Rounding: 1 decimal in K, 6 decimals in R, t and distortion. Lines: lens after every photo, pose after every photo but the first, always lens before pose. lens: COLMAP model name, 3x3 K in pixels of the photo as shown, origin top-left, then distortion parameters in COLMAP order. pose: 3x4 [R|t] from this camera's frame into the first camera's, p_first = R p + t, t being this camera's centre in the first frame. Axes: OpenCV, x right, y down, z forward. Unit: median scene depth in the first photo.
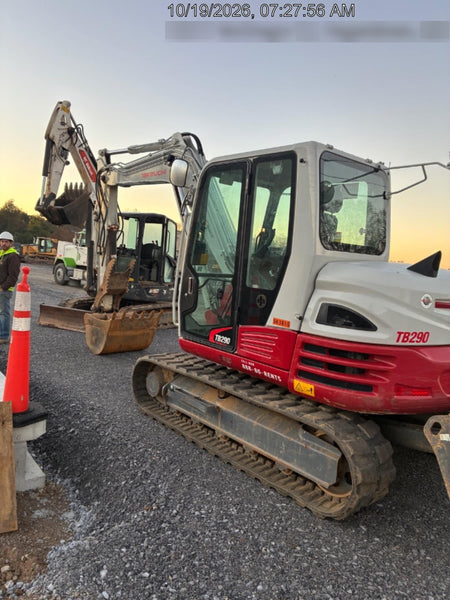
lens RADIAL K [[446.8, 0, 222.8], [0, 446.8, 297.7], [0, 0, 1]] dist [0.065522, -0.084199]
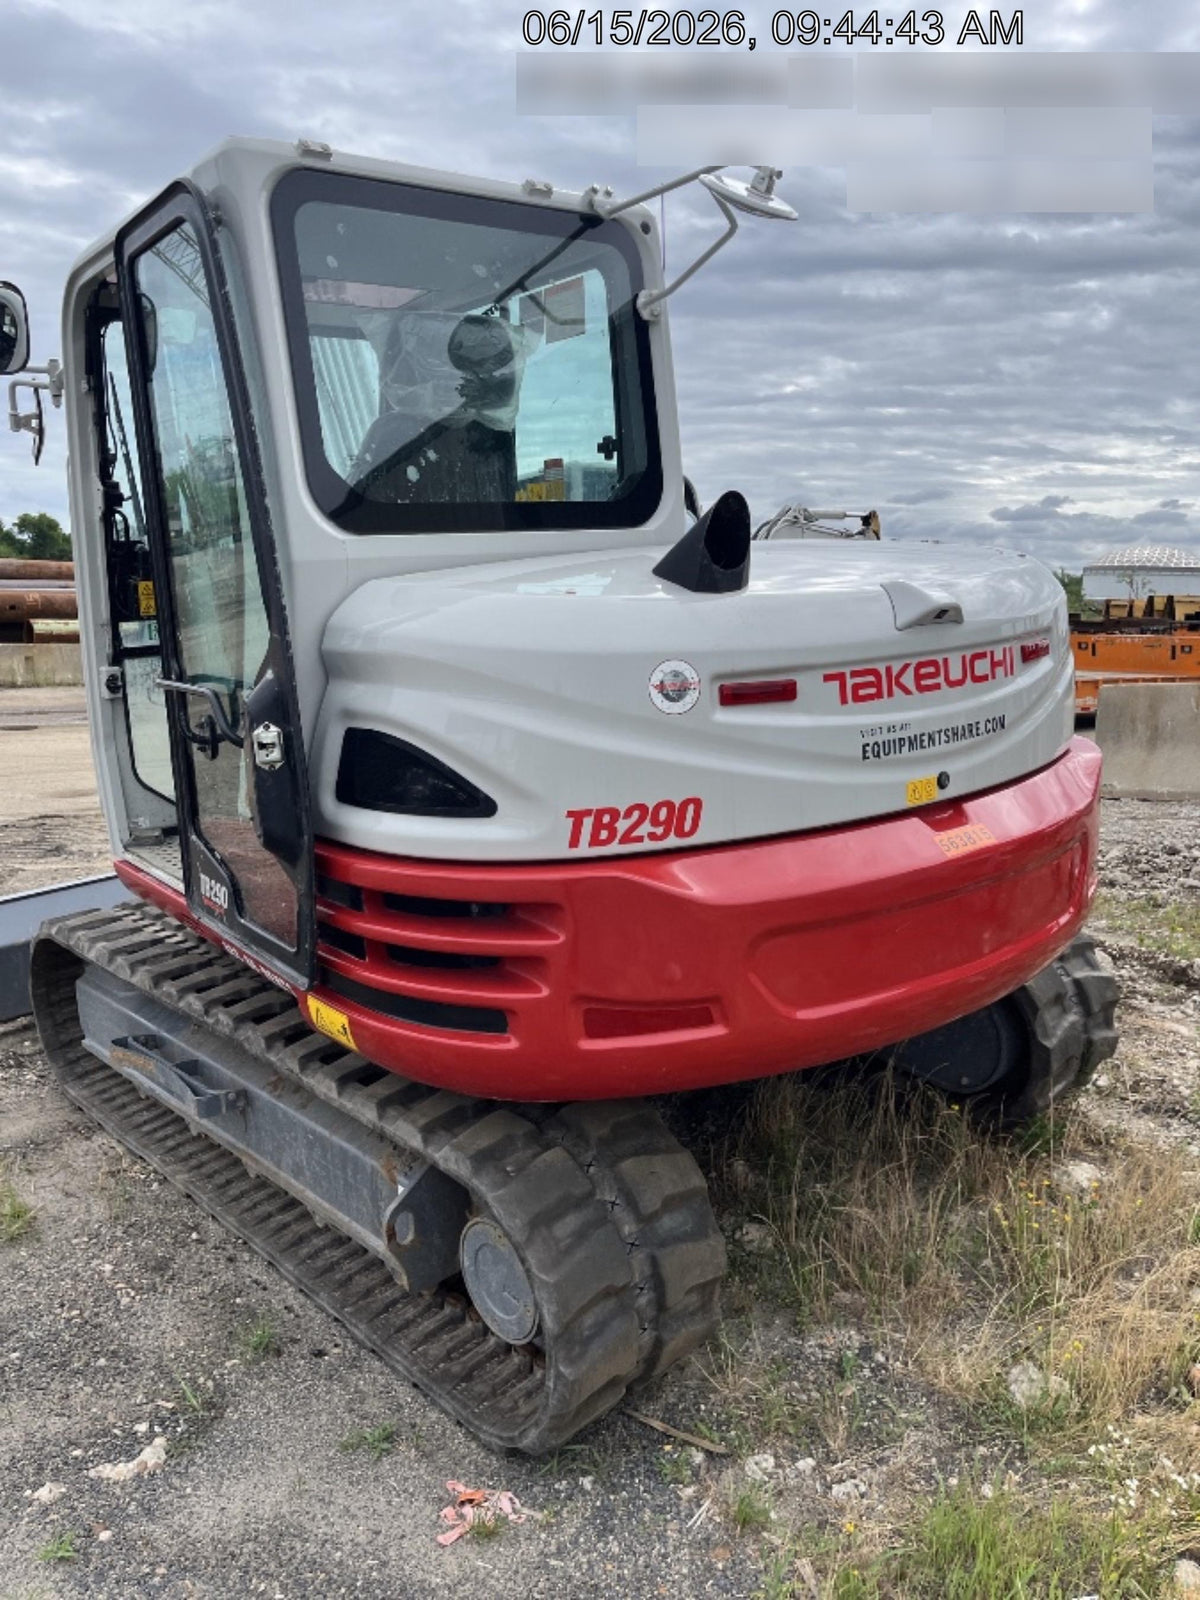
lens RADIAL K [[1226.5, 0, 596.7], [0, 1226.5, 752.0], [0, 0, 1]] dist [0.064511, -0.000686]
pose [[0.990548, -0.104498, -0.088854, 0.468292], [0.110789, 0.991440, 0.069090, -0.009592], [0.080873, -0.078281, 0.993646, 0.256910]]
